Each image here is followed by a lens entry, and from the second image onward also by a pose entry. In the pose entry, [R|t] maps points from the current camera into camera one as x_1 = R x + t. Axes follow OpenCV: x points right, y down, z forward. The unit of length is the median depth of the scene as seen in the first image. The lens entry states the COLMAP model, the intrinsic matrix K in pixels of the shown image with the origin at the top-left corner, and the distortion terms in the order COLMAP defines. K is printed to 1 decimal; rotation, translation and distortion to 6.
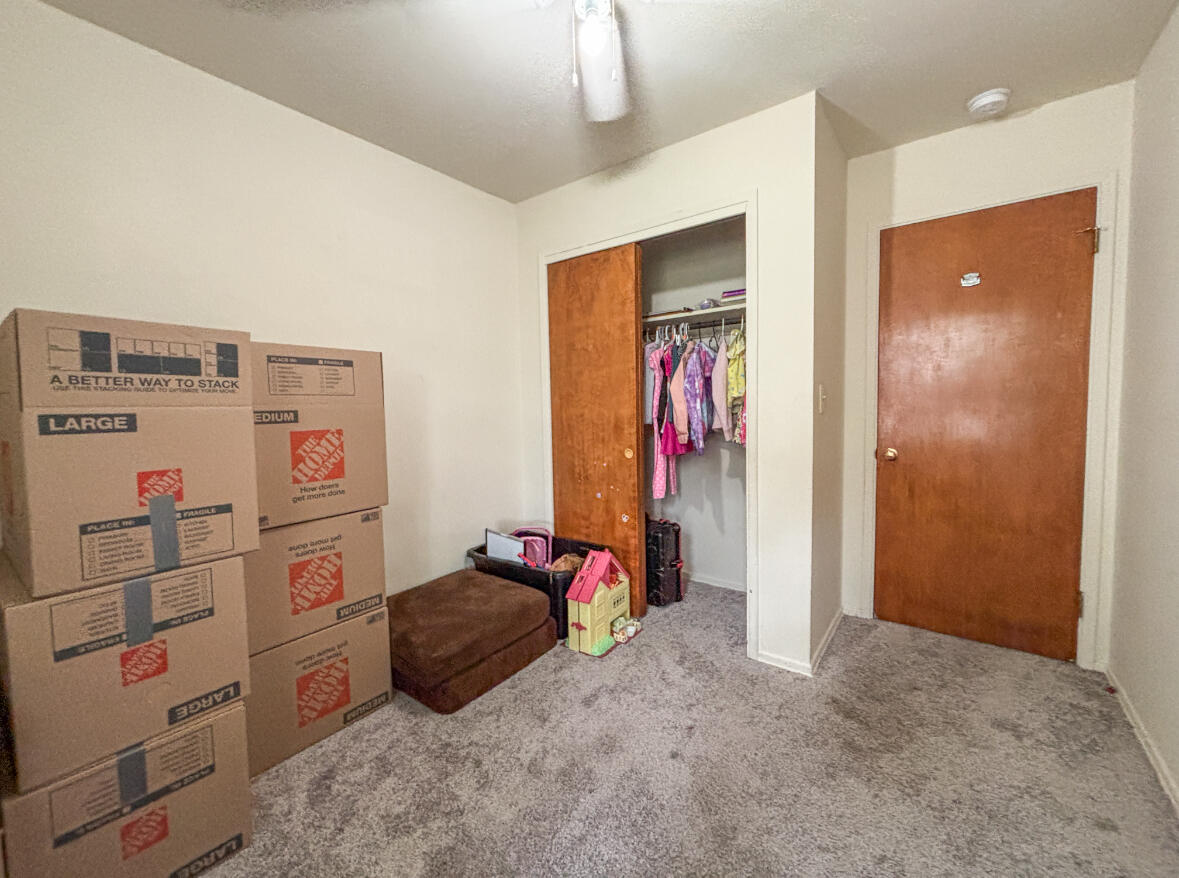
lens RADIAL K [[480.2, 0, 585.6], [0, 480.2, 431.4], [0, 0, 1]] dist [-0.000975, -0.003426]
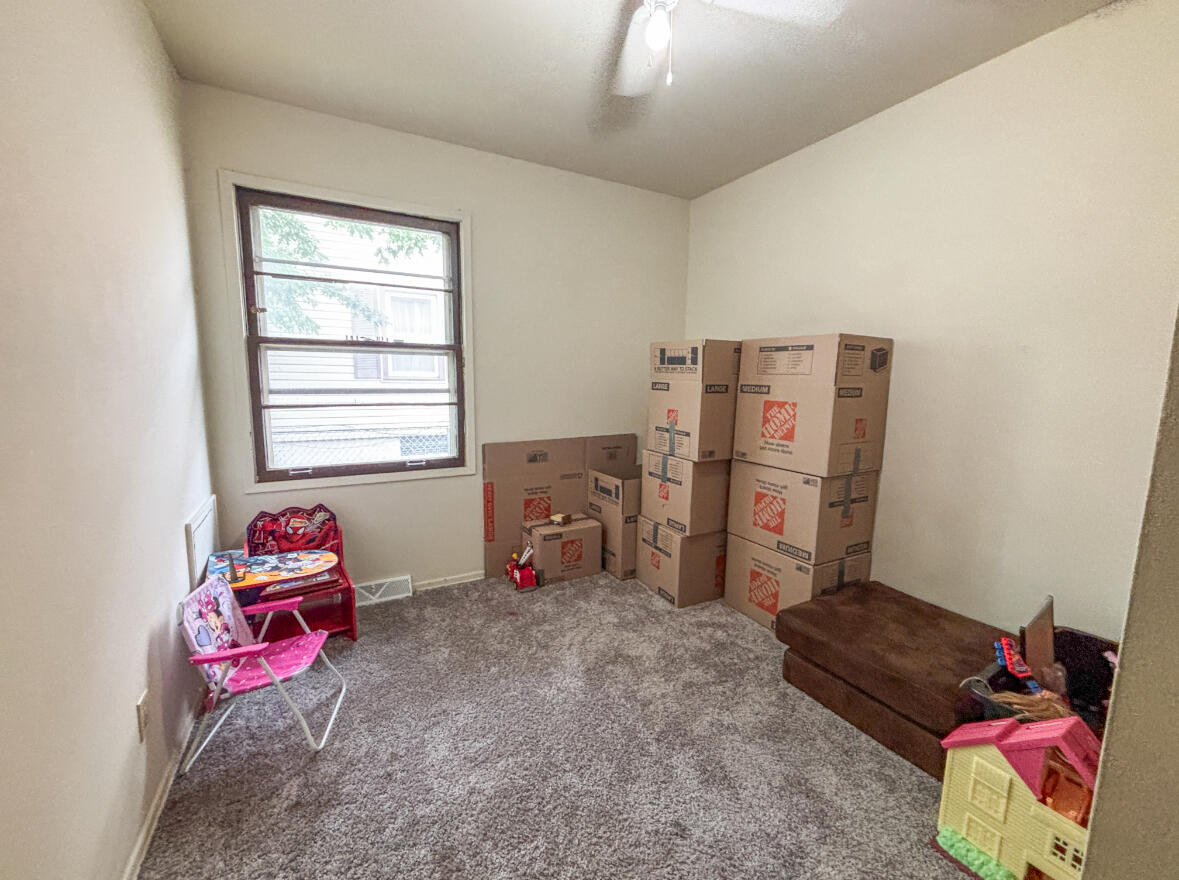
lens RADIAL K [[480.2, 0, 588.1], [0, 480.2, 441.2], [0, 0, 1]] dist [-0.000975, -0.003426]
pose [[-0.423681, 0.132759, -0.896030, 0.903025], [-0.061135, 0.982755, 0.174516, -0.096724], [0.903746, 0.128718, -0.408258, 1.125162]]
